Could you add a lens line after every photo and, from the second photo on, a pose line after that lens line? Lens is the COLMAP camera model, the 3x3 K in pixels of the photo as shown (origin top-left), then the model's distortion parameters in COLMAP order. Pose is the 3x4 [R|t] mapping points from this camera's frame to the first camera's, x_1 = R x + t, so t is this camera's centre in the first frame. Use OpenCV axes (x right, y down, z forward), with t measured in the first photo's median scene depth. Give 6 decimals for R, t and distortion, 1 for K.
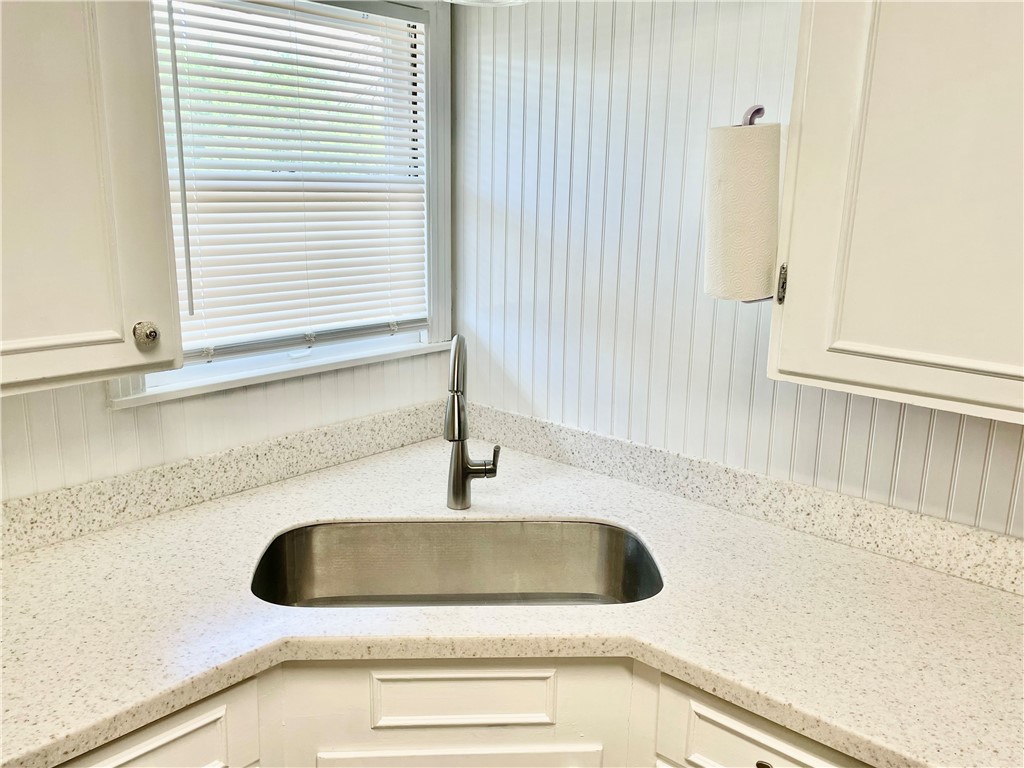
lens RADIAL K [[874.1, 0, 510.0], [0, 874.1, 402.6], [0, 0, 1]] dist [0.099869, -0.146580]
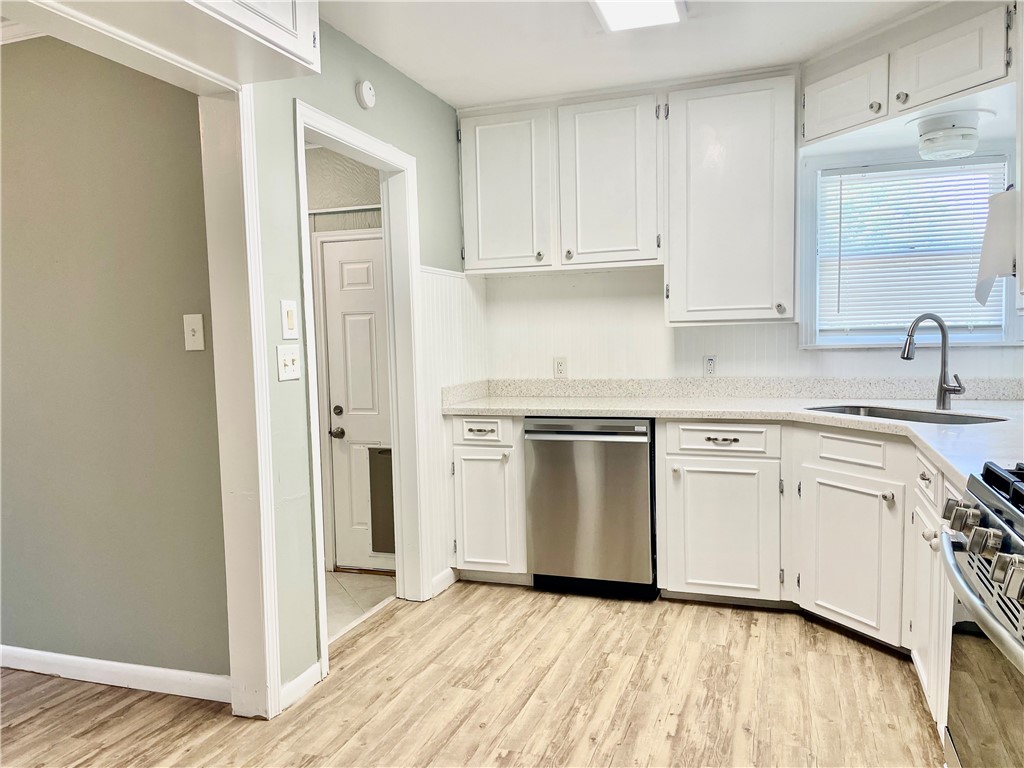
lens RADIAL K [[774.9, 0, 508.3], [0, 774.9, 385.0], [0, 0, 1]] dist [0.090986, -0.122331]
pose [[0.372280, 0.032841, -0.927539, 1.269745], [-0.202409, 0.978191, -0.046605, 0.367883], [0.905780, 0.205093, 0.370809, -0.527277]]
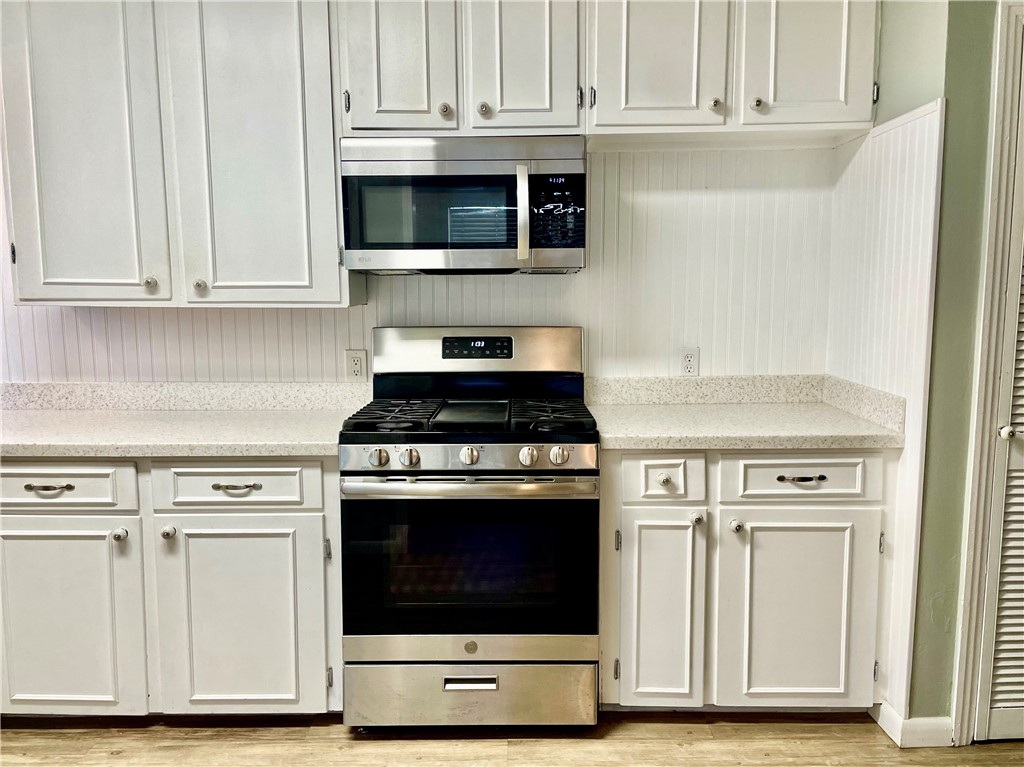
lens RADIAL K [[774.9, 0, 508.3], [0, 774.9, 384.5], [0, 0, 1]] dist [0.090986, -0.122331]
pose [[0.740647, -0.102860, 0.663974, -0.044365], [0.180172, 0.982425, -0.048785, 0.341910], [-0.647286, 0.155762, 0.746162, -0.738531]]
